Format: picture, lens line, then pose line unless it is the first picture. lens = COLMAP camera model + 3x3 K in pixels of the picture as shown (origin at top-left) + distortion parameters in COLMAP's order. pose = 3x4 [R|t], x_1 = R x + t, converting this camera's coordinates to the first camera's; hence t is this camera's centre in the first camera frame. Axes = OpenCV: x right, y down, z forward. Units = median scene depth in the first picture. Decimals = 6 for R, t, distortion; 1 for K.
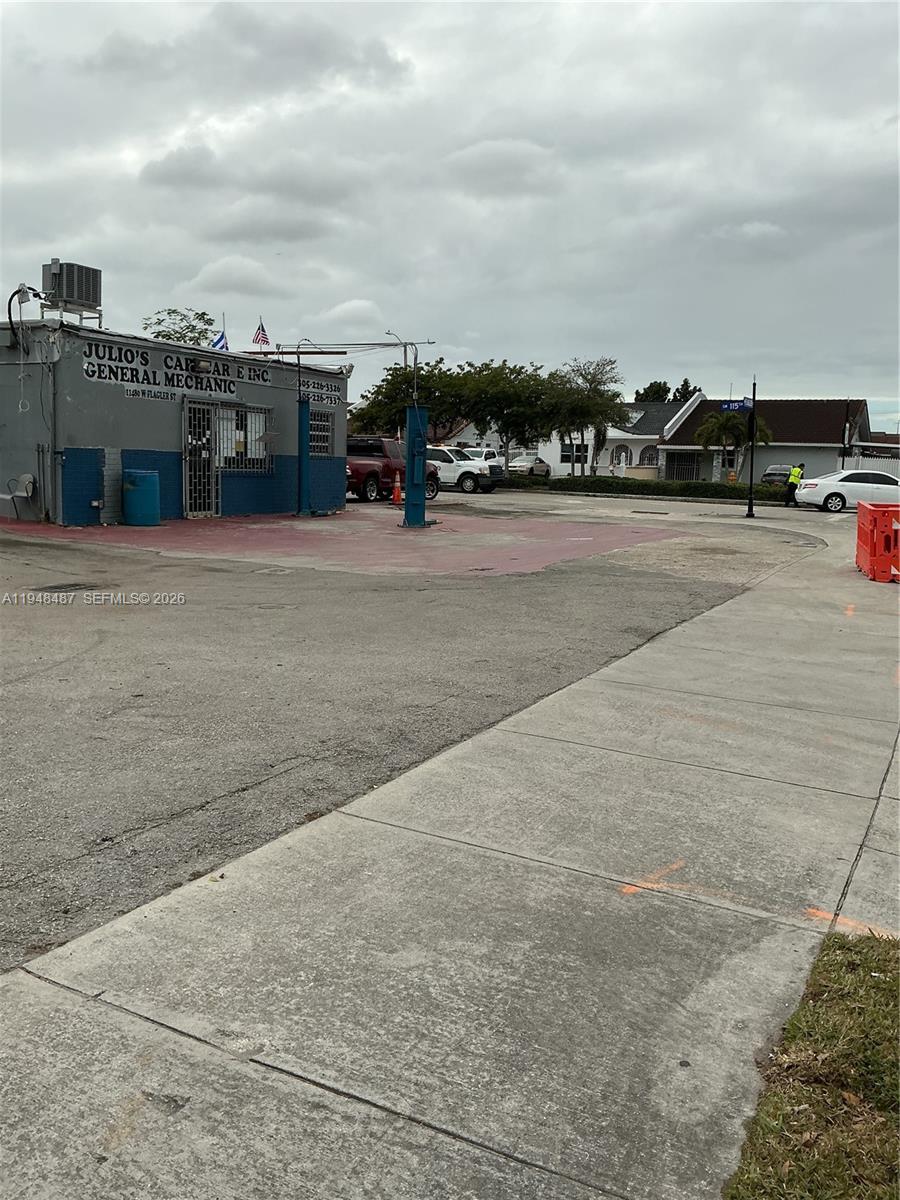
lens RADIAL K [[1003.0, 0, 453.4], [0, 1003.0, 598.4], [0, 0, 1]] dist [0.164126, -0.341696]
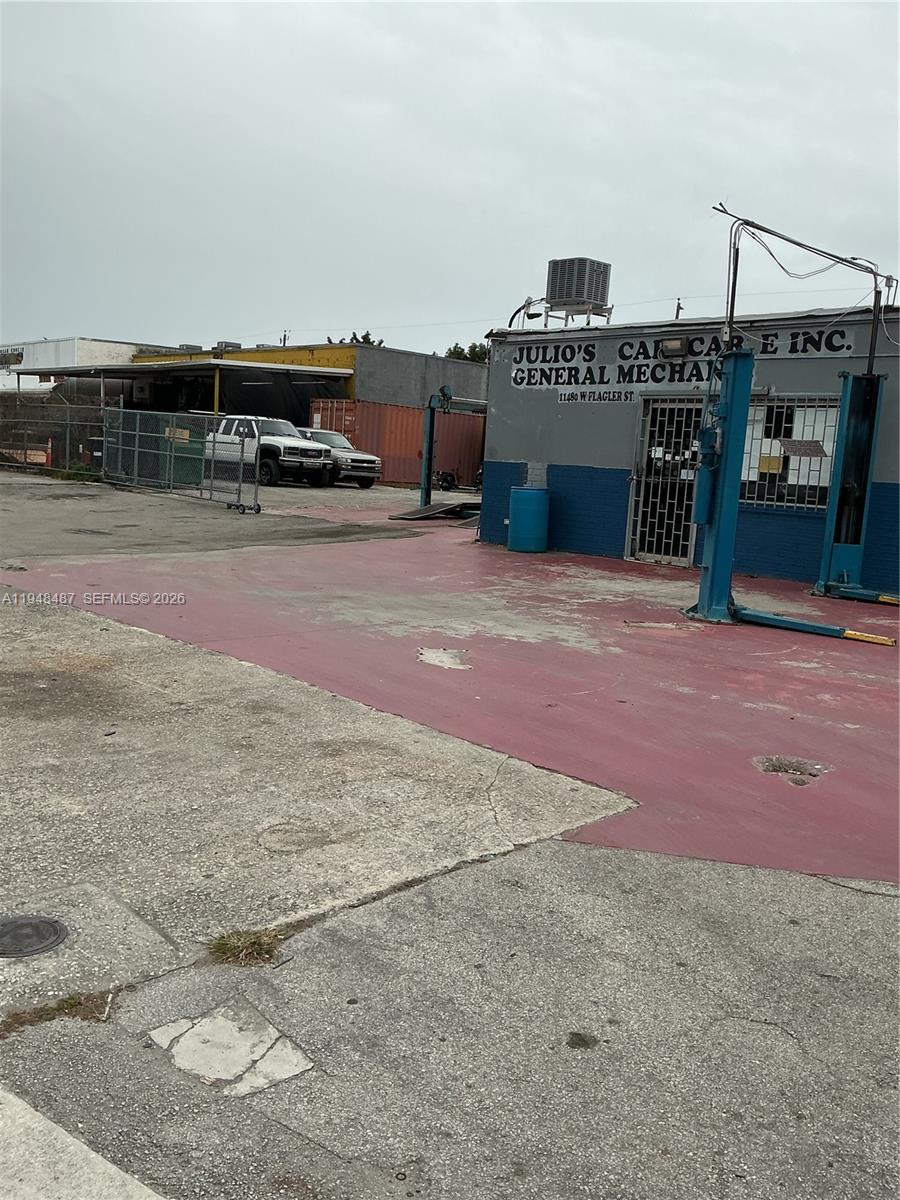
lens RADIAL K [[1003.0, 0, 453.4], [0, 1003.0, 598.4], [0, 0, 1]] dist [0.164126, -0.341696]
pose [[-0.319798, 0.071177, -0.944808, 0.735925], [-0.205509, 0.968225, 0.142501, -0.202715], [0.924930, 0.239738, -0.295009, 1.726543]]
